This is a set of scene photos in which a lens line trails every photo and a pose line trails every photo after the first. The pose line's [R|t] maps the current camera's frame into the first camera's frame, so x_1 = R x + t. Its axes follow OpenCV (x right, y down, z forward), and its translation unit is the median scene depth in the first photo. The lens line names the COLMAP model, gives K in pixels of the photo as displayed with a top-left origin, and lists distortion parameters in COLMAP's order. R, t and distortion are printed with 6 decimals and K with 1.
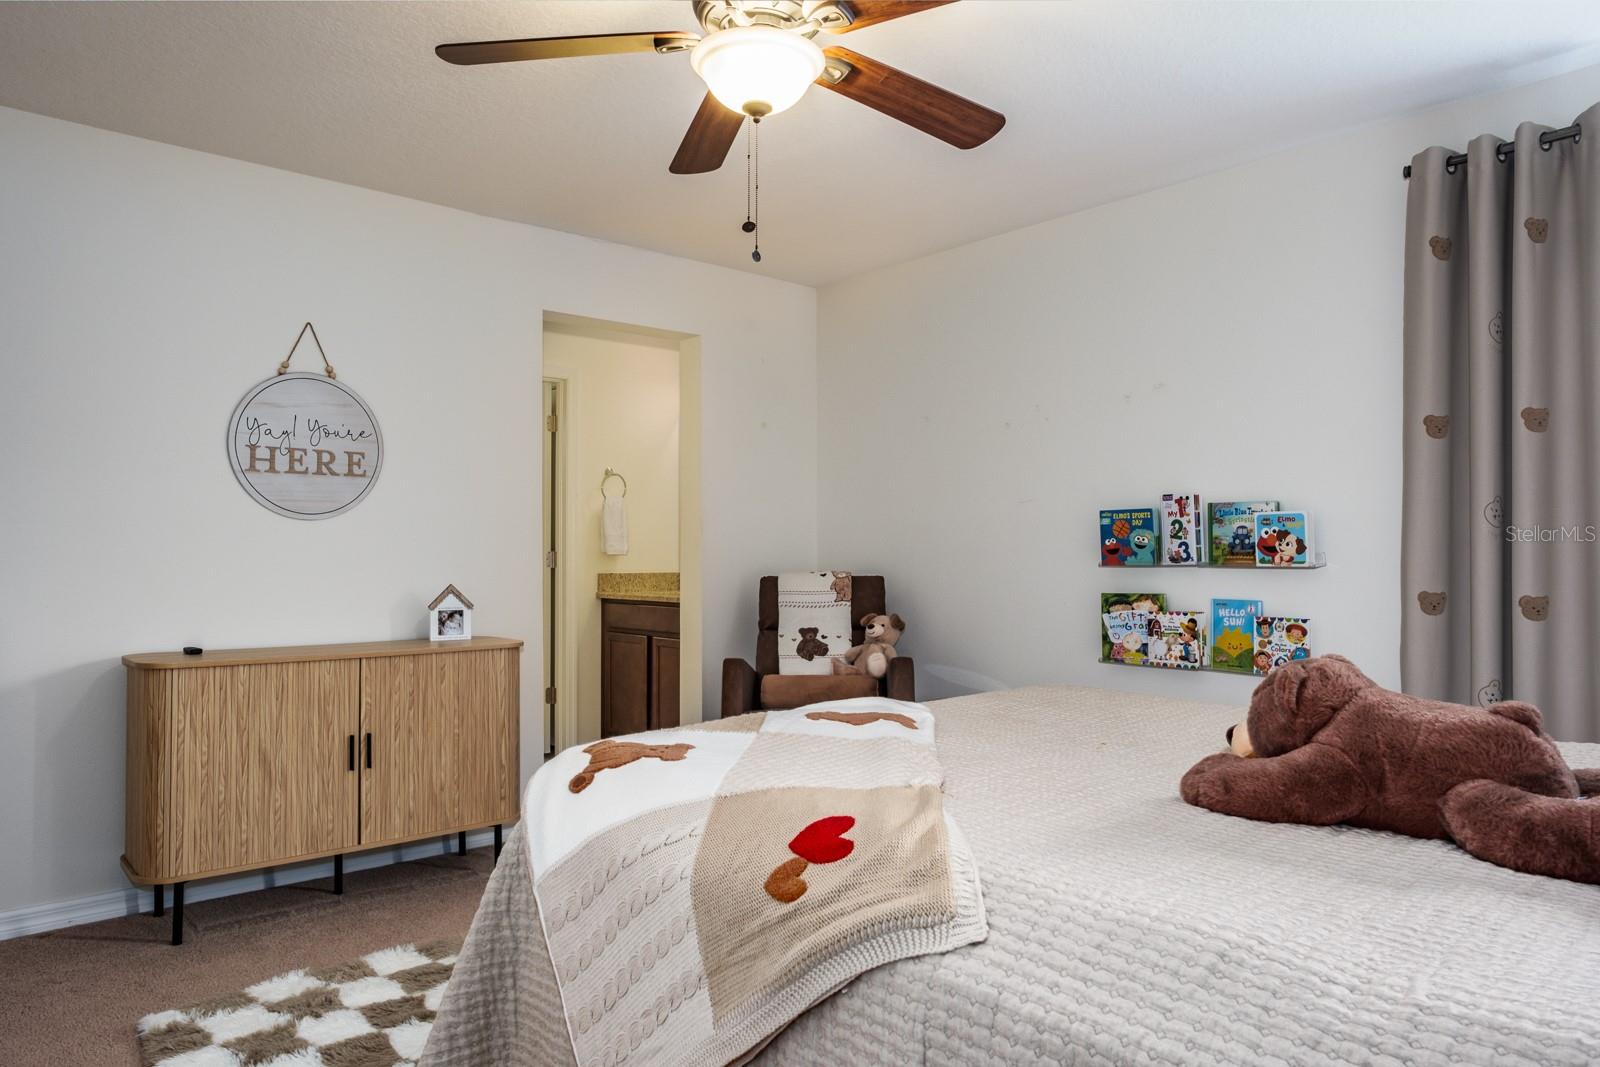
lens RADIAL K [[1000.4, 0, 785.7], [0, 1000.4, 543.3], [0, 0, 1]] dist [-0.005761, 0.002297]
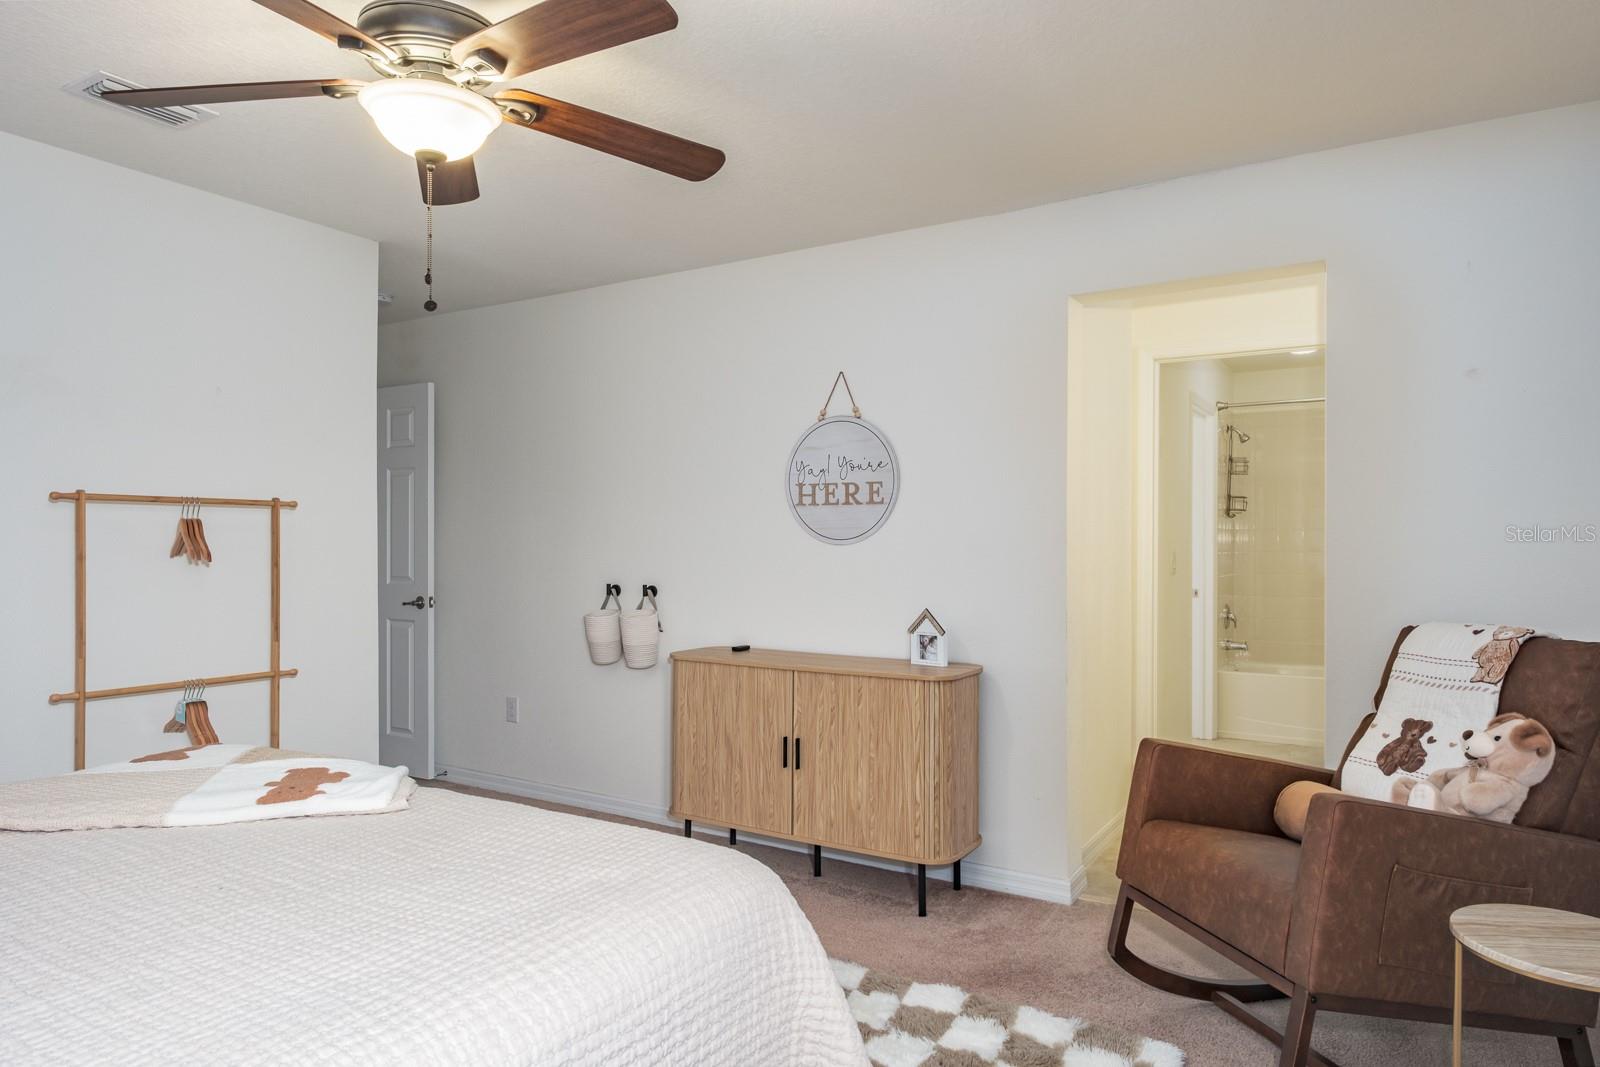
lens RADIAL K [[1000.4, 0, 800.3], [0, 1000.4, 537.6], [0, 0, 1]] dist [-0.005761, 0.002297]
pose [[0.297696, -0.003575, -0.954654, 0.600477], [0.007900, 0.999968, -0.001281, -0.030548], [0.954628, -0.007161, 0.297715, 0.615335]]
